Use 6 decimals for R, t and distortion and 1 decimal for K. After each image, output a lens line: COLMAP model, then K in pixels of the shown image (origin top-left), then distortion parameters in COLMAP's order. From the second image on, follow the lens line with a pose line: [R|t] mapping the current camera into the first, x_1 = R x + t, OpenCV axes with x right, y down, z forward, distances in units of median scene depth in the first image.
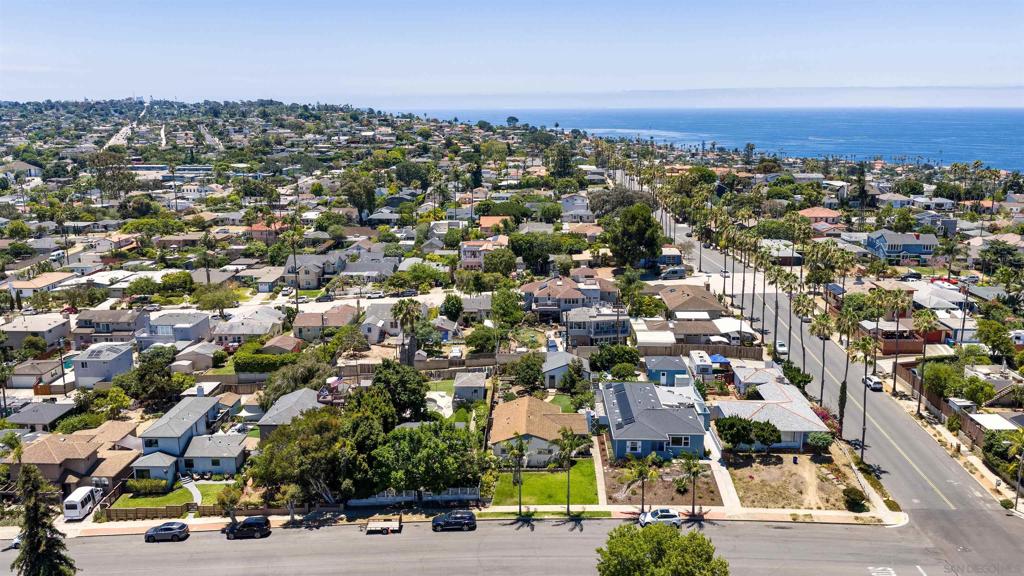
lens RADIAL K [[837.7, 0, 512.0], [0, 837.7, 288.0], [0, 0, 1]] dist [0.014334, -0.011692]
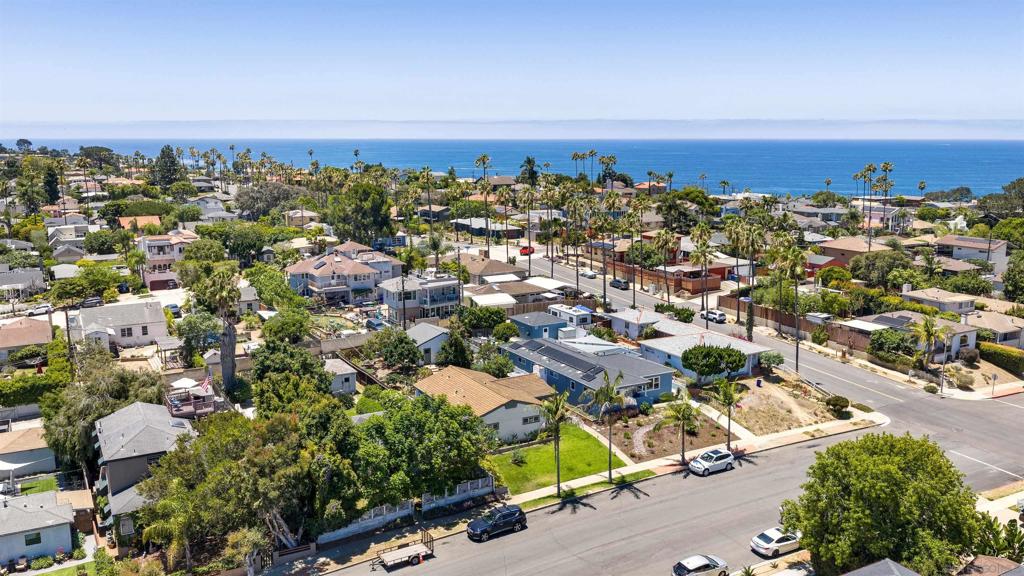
lens RADIAL K [[837.7, 0, 512.0], [0, 837.7, 288.0], [0, 0, 1]] dist [0.014334, -0.011692]
pose [[0.859404, -0.090732, 0.503183, -0.387338], [0.106894, 0.994265, -0.003285, 0.078358], [-0.499999, 0.056610, 0.864174, 0.346515]]
